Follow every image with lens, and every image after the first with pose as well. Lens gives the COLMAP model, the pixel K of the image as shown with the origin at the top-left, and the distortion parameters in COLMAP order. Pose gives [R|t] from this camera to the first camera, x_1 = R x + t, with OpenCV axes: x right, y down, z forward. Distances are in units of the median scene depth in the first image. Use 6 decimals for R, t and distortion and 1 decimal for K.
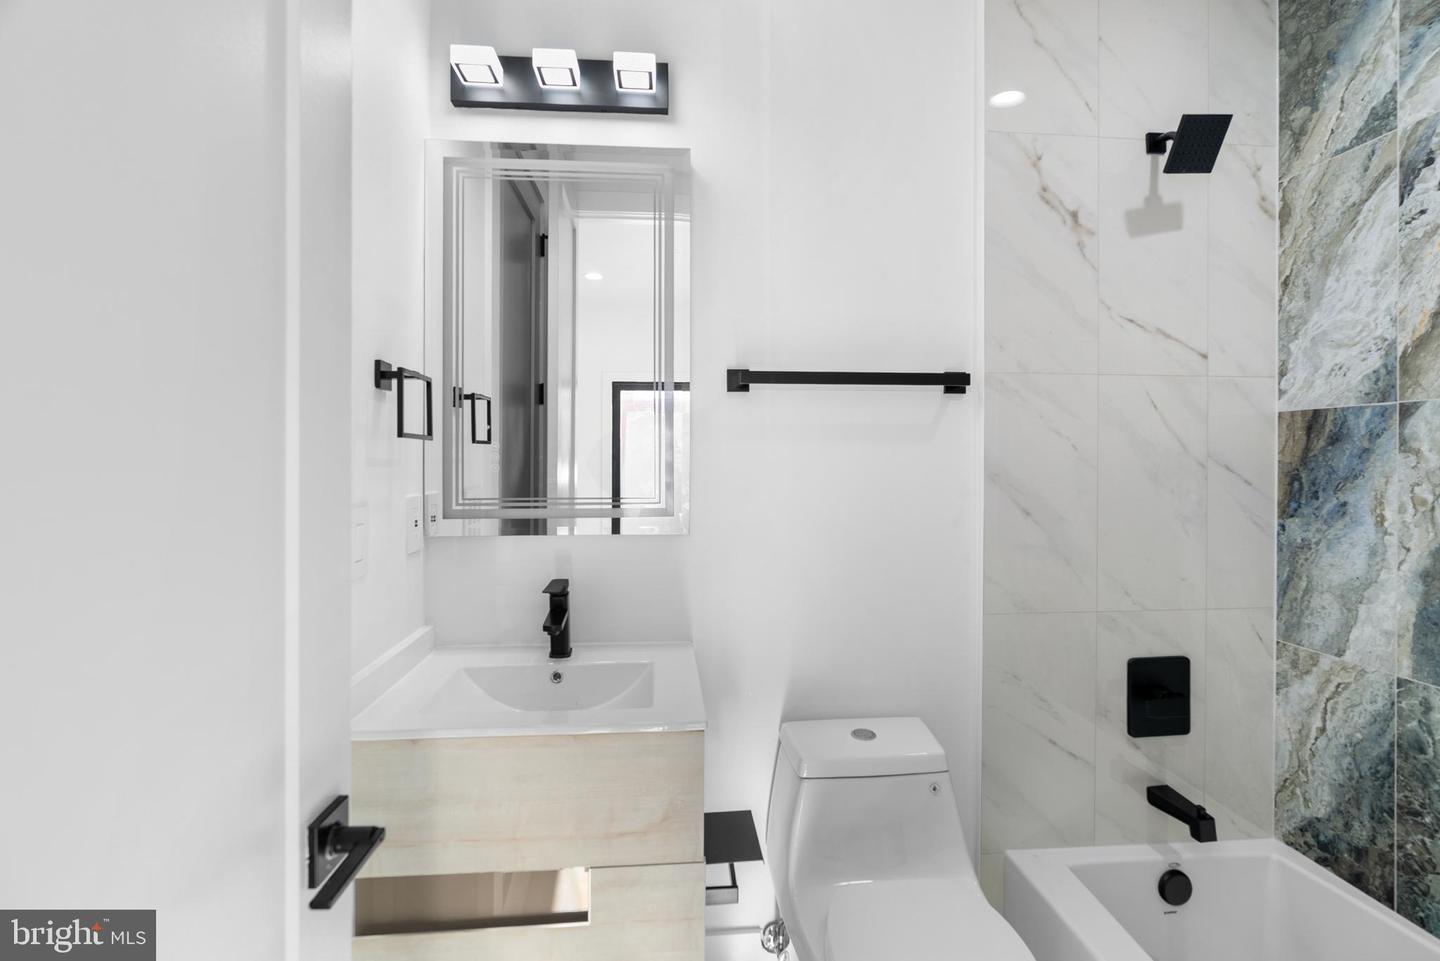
lens RADIAL K [[658.2, 0, 720.2], [0, 658.2, 461.8], [0, 0, 1]] dist [0.000121, 0.001003]
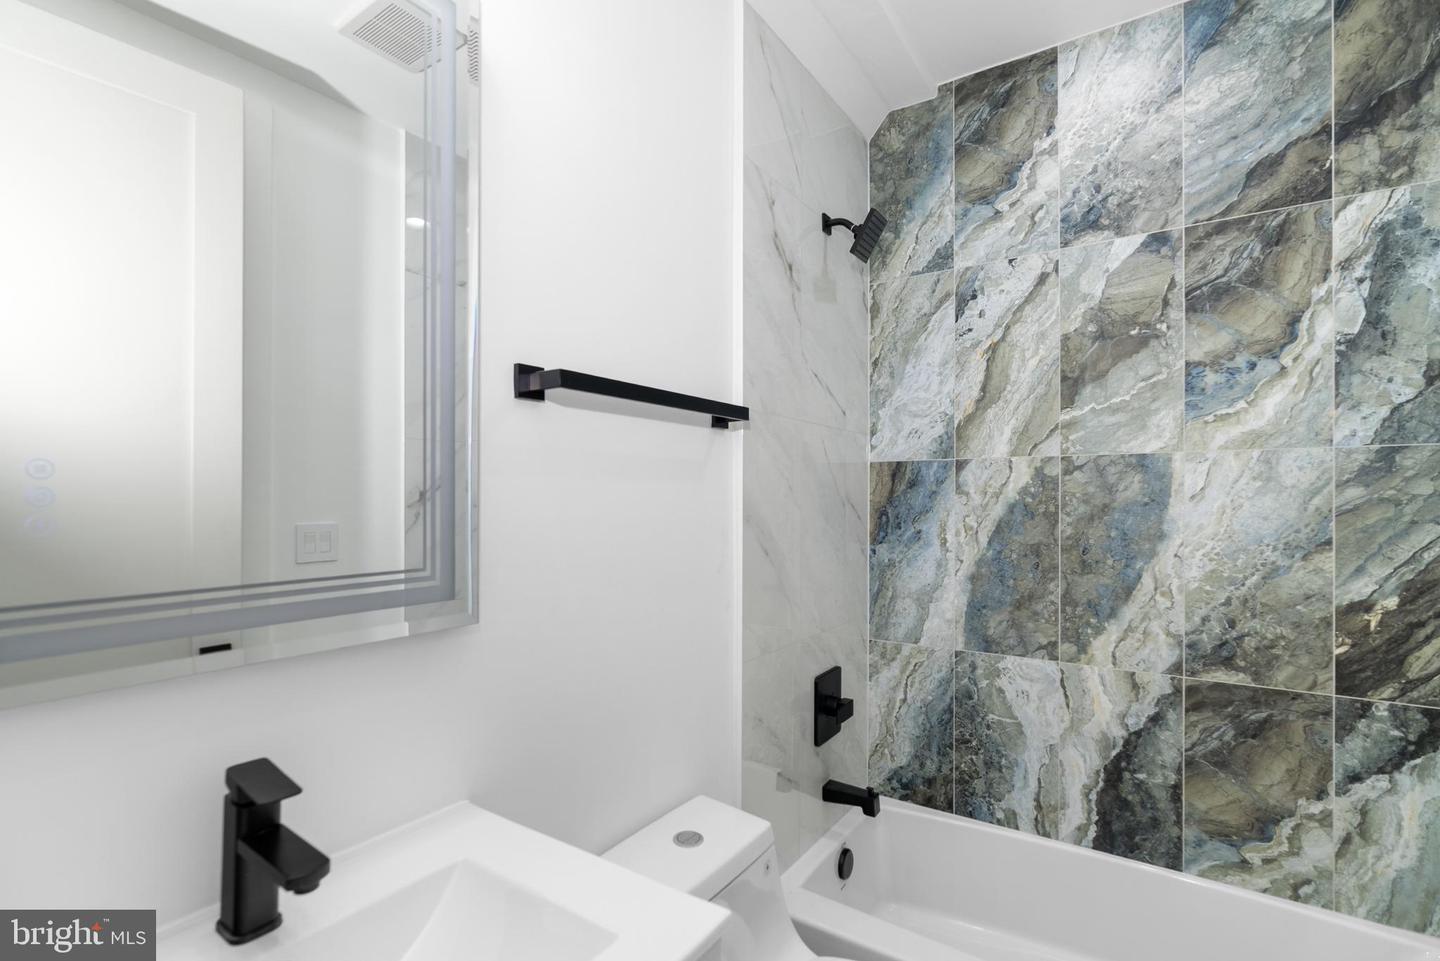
lens RADIAL K [[669.0, 0, 724.0], [0, 669.0, 500.3], [0, 0, 1]] dist [-0.008627, 0.000204]
pose [[0.627062, -0.003533, 0.778961, -0.389359], [0.004677, 0.999989, 0.000771, -0.003746], [-0.778955, 0.003160, 0.627072, 0.444048]]
